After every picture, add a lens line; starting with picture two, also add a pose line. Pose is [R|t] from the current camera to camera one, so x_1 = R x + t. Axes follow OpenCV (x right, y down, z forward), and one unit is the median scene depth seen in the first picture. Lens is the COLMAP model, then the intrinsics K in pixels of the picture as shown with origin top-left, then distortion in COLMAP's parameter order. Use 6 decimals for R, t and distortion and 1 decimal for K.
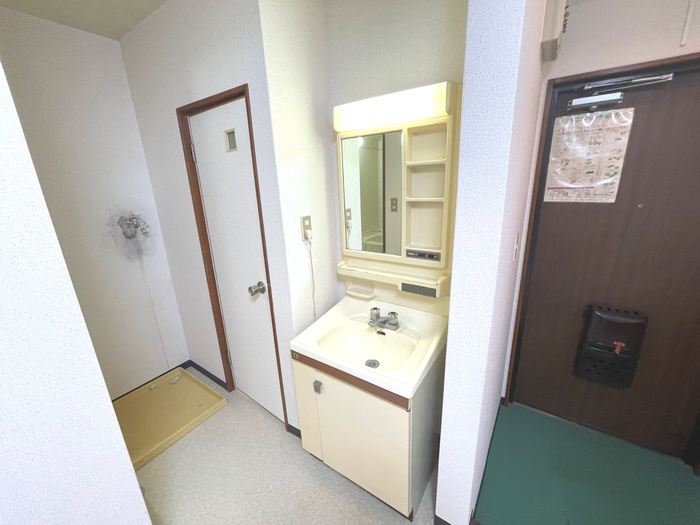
lens RADIAL K [[284.3, 0, 350.4], [0, 284.3, 261.5], [0, 0, 1]] dist [-0.002143, 0.000352]
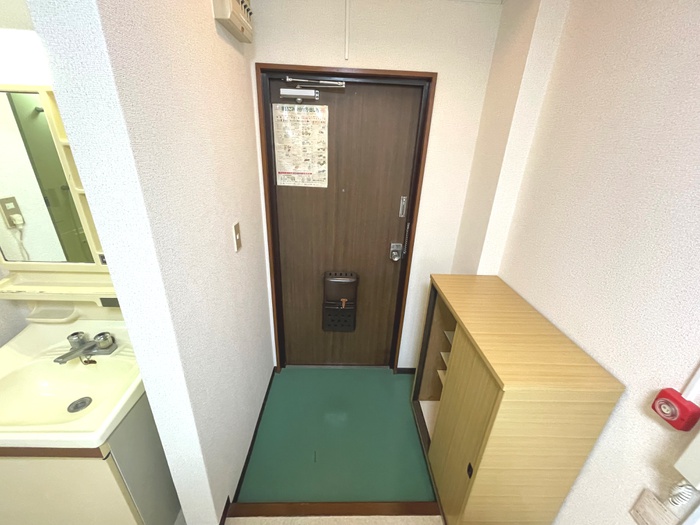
lens RADIAL K [[284.3, 0, 353.9], [0, 284.3, 261.2], [0, 0, 1]] dist [-0.002143, 0.000352]
pose [[0.800250, -0.164385, 0.576695, 0.277763], [0.098197, 0.984634, 0.144403, -0.062659], [-0.591571, -0.058929, 0.804096, -0.044003]]
